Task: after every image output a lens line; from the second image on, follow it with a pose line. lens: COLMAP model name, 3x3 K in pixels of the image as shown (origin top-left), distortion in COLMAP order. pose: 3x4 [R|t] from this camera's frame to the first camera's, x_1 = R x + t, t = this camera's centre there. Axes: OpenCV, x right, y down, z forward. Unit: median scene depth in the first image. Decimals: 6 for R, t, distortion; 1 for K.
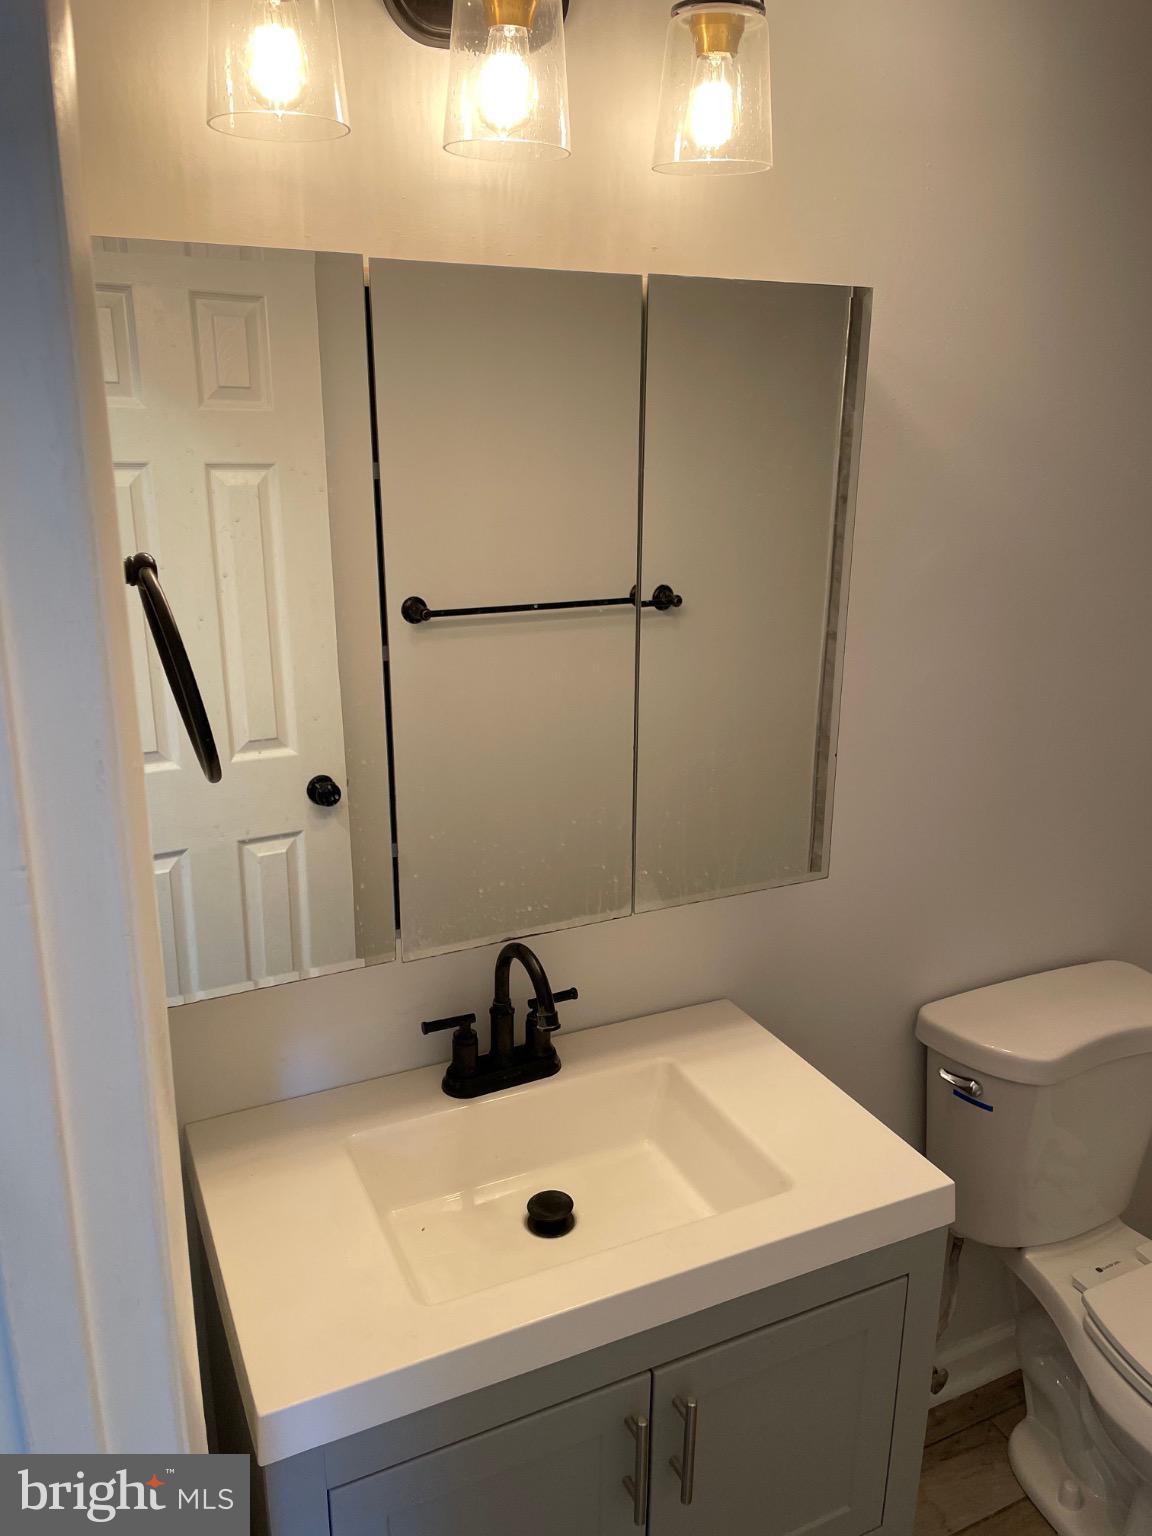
lens RADIAL K [[1162.2, 0, 573.0], [0, 1162.2, 776.8], [0, 0, 1]] dist [0.095907, -0.136347]
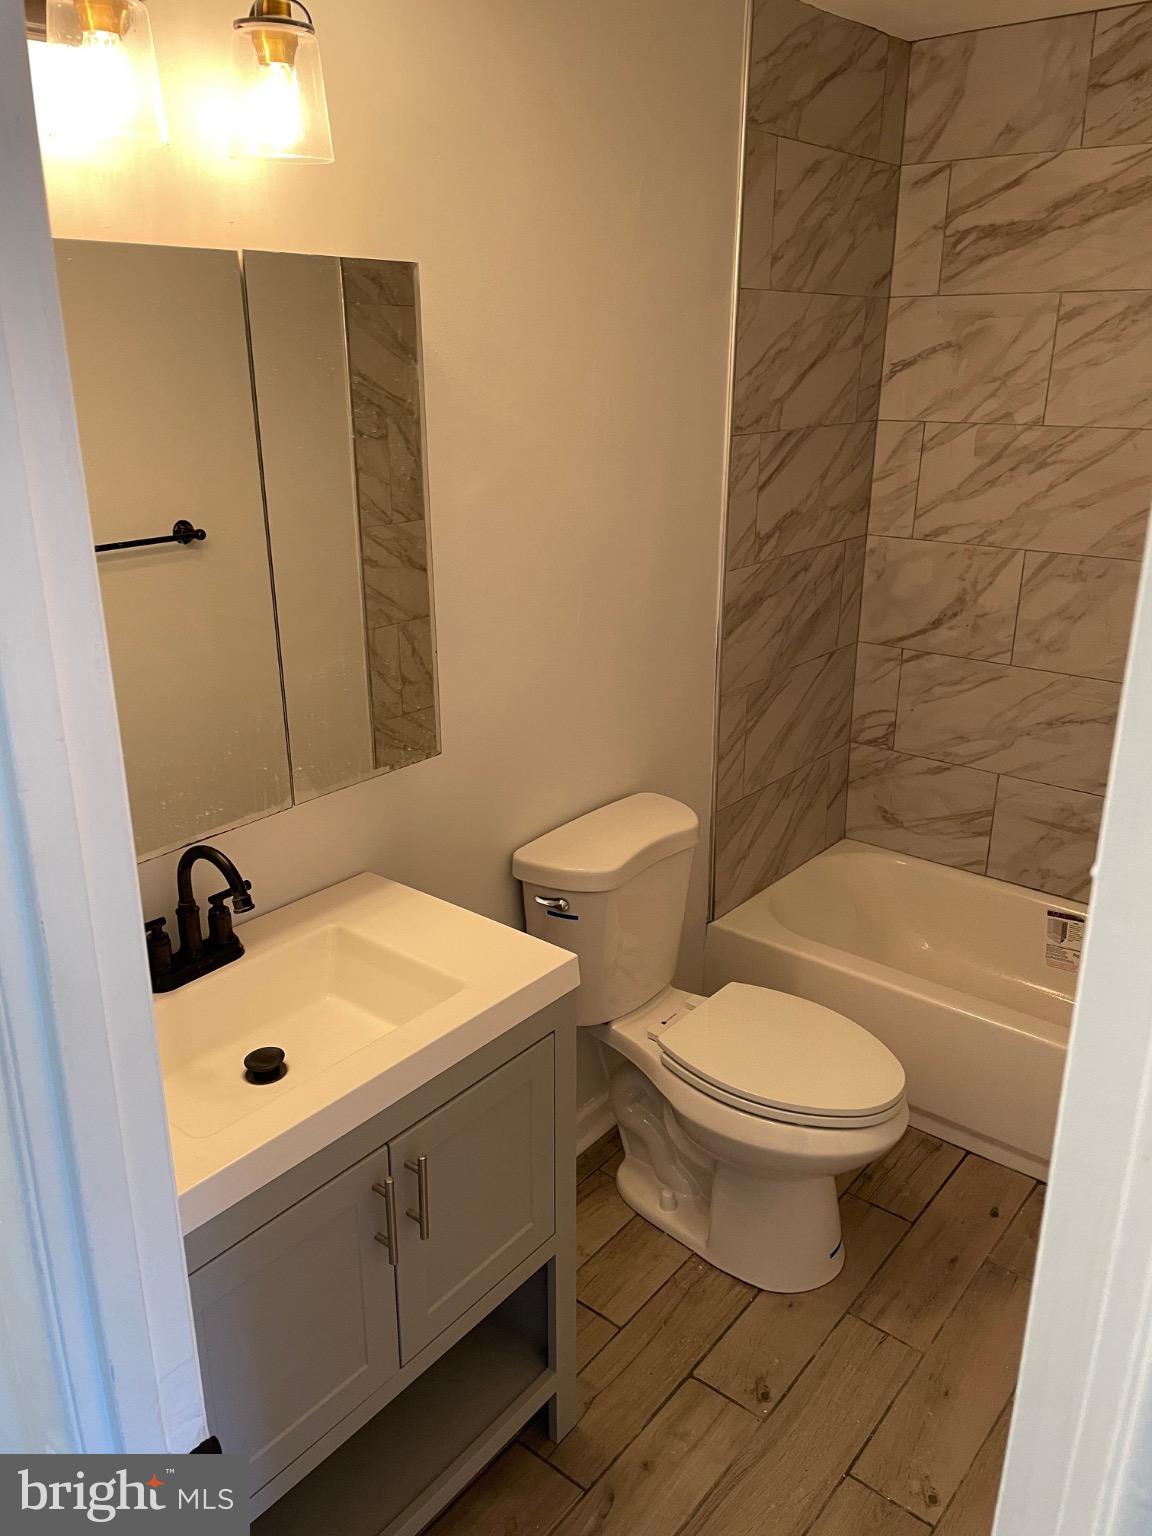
lens RADIAL K [[1162.2, 0, 573.0], [0, 1162.2, 776.8], [0, 0, 1]] dist [0.095907, -0.136347]
pose [[0.904137, -0.156103, 0.397703, -0.155268], [0.131454, 0.987346, 0.088696, 0.022330], [-0.406517, -0.027913, 0.913217, -0.179264]]
